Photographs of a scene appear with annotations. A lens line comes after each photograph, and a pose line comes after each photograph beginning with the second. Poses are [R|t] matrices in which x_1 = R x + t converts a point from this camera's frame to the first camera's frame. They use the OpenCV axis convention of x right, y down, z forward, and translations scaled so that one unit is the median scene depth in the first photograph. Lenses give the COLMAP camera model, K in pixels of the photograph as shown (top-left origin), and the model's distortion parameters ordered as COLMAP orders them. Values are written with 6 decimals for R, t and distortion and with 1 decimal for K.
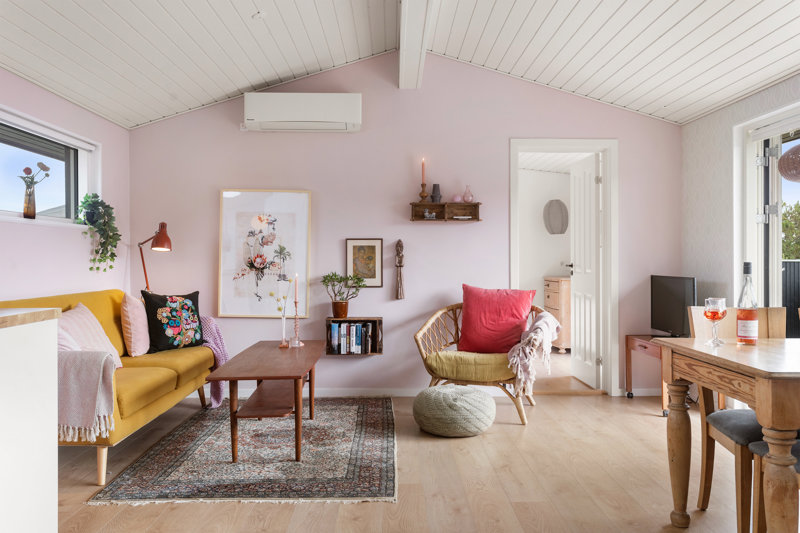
lens RADIAL K [[666.8, 0, 414.7], [0, 666.8, 260.3], [0, 0, 1]] dist [-0.000829, 0.016408]
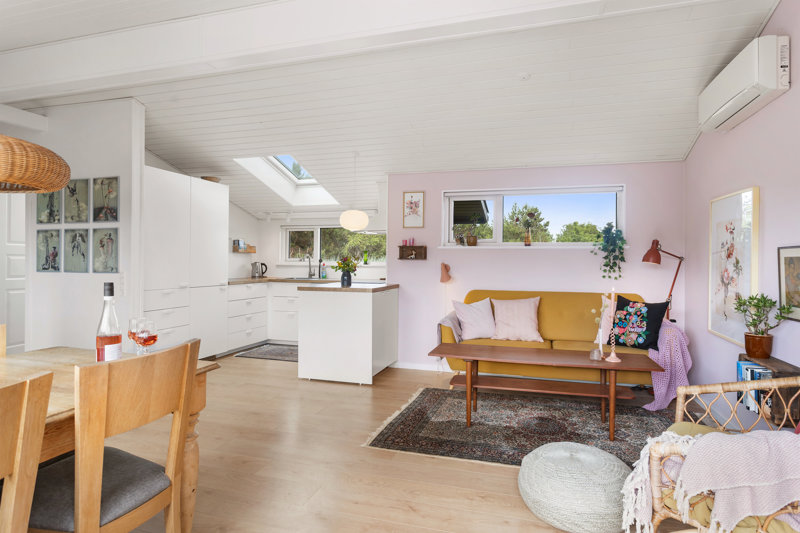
lens RADIAL K [[448.6, 0, 403.7], [0, 448.6, 262.6], [0, 0, 1]] dist [-0.013817, 0.000141]
pose [[-0.328652, 0.000854, -0.944451, 0.533327], [-0.009561, 0.999945, 0.004231, -0.016738], [0.944403, 0.010420, -0.328626, 0.897878]]
